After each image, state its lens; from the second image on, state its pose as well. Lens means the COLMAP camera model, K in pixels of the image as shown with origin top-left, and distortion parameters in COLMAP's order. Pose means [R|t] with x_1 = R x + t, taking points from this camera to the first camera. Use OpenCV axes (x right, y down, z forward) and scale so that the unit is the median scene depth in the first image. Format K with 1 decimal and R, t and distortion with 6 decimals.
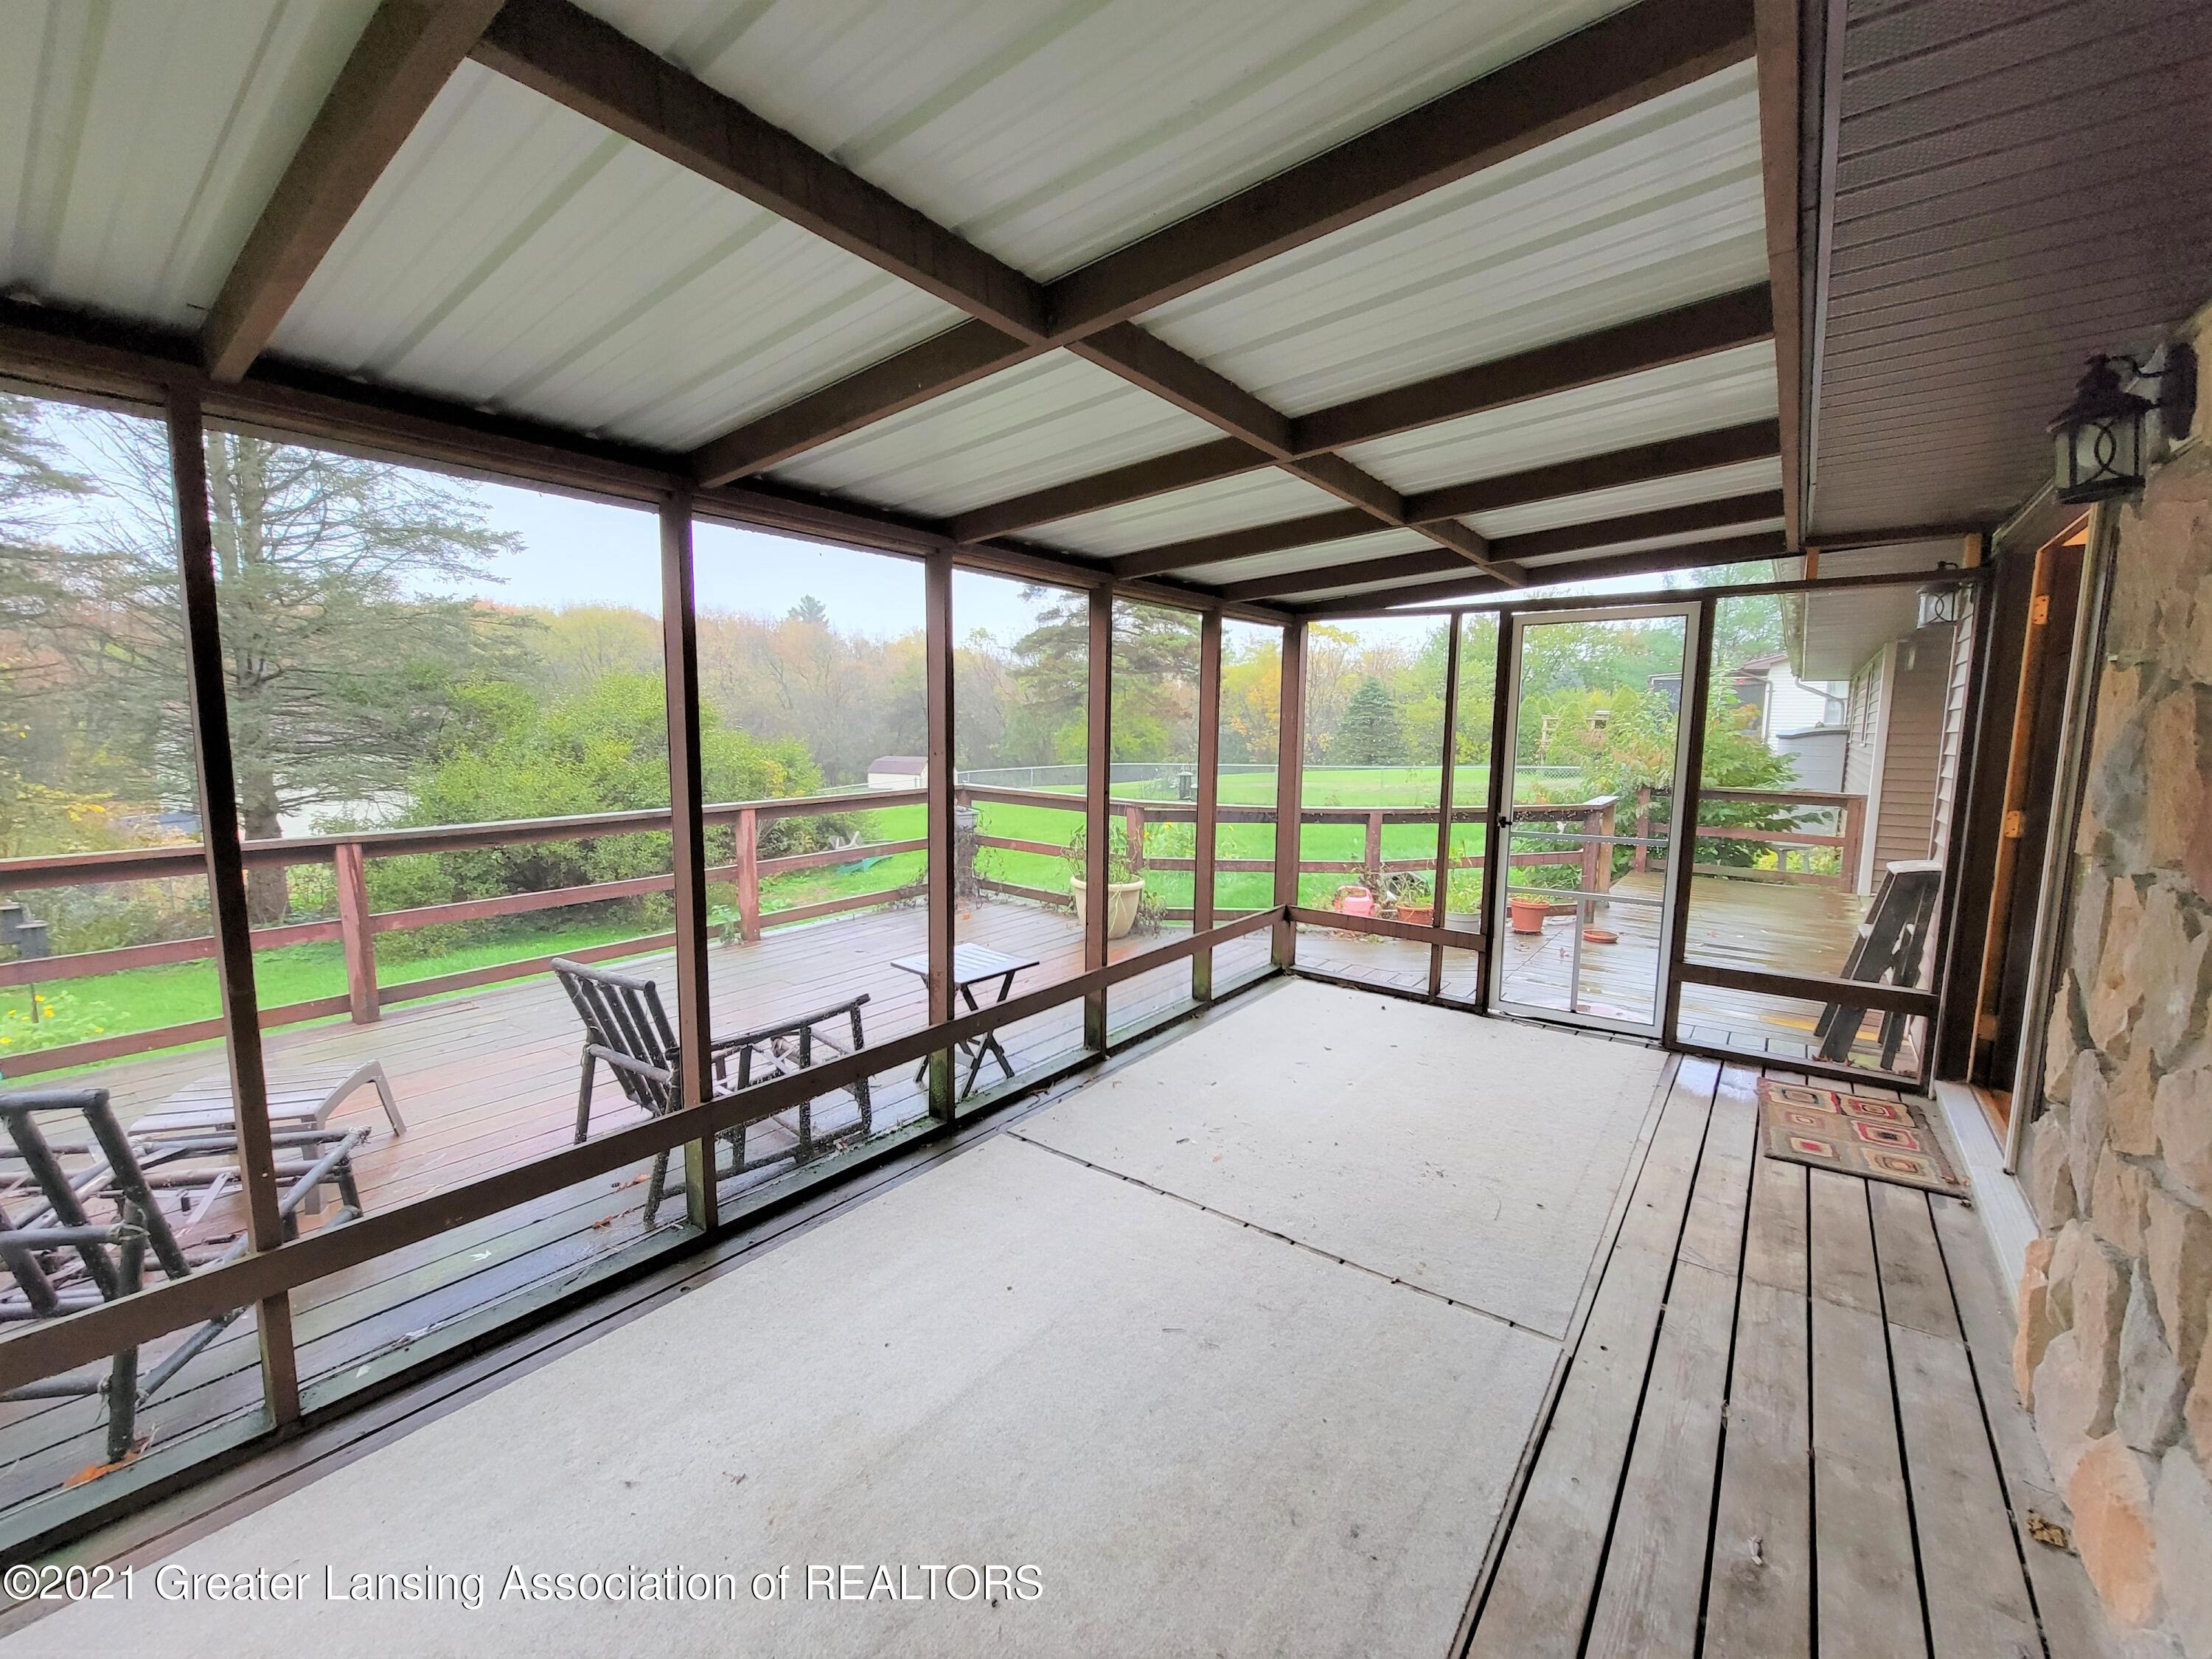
lens RADIAL K [[896.8, 0, 1106.0], [0, 896.8, 829.5], [0, 0, 1]] dist [0.000837, 0.000346]
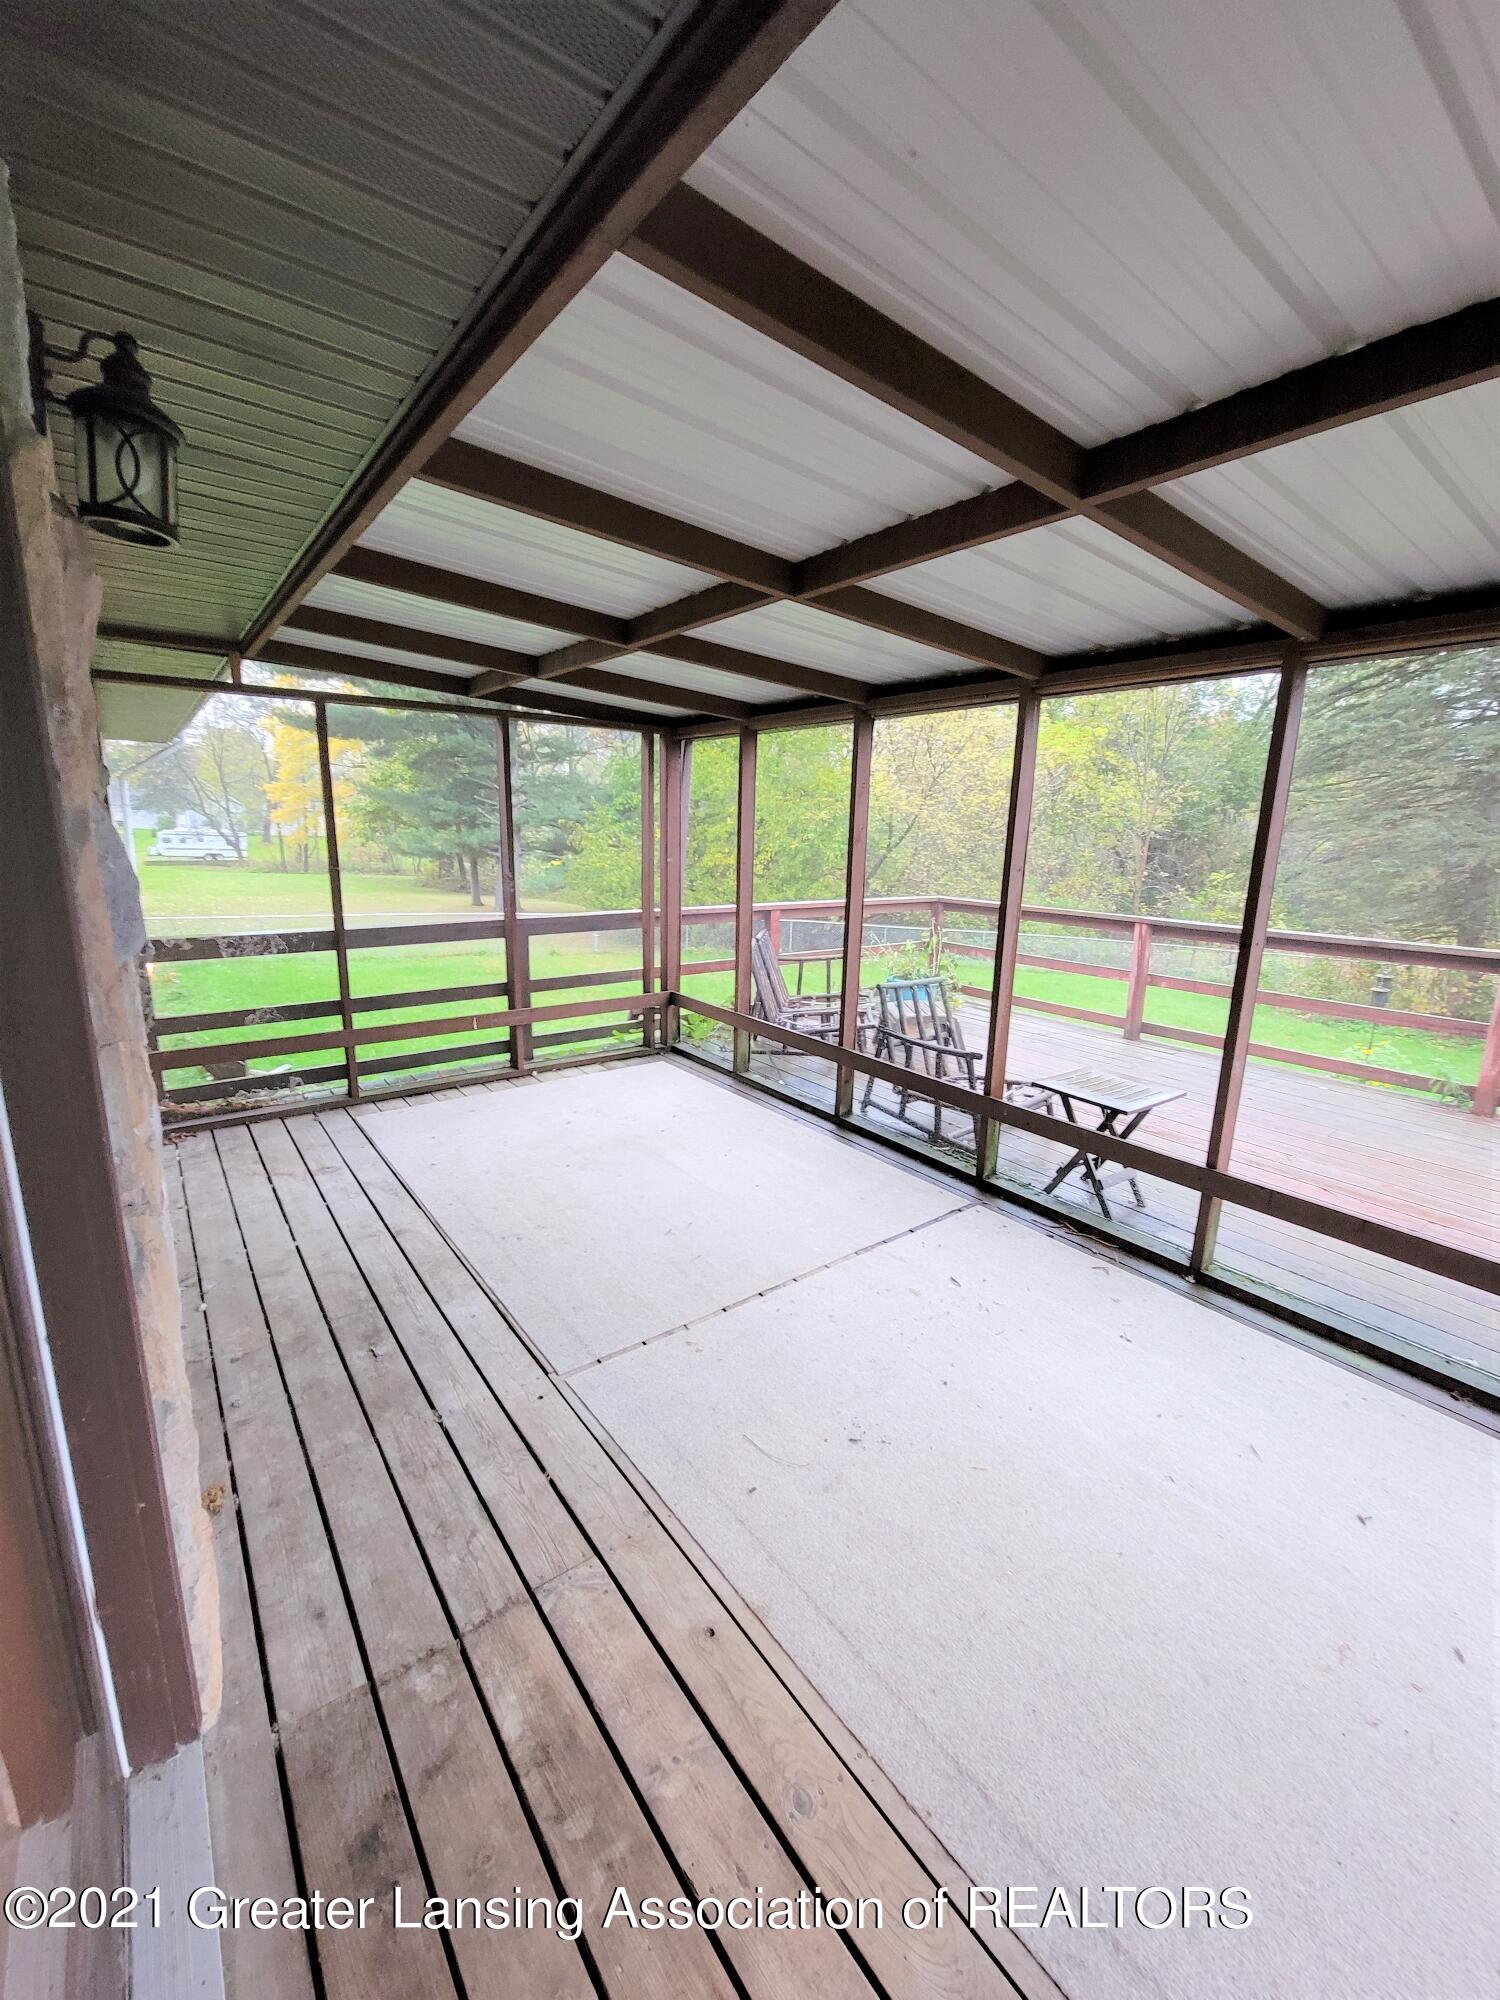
lens RADIAL K [[810.9, 0, 751.8], [0, 810.9, 995.5], [0, 0, 1]] dist [0.000837, 0.000346]
pose [[-0.261562, 0.182915, -0.947696, 1.207042], [-0.139196, 0.964465, 0.224570, -0.148142], [0.955097, 0.190654, -0.226807, 1.237955]]
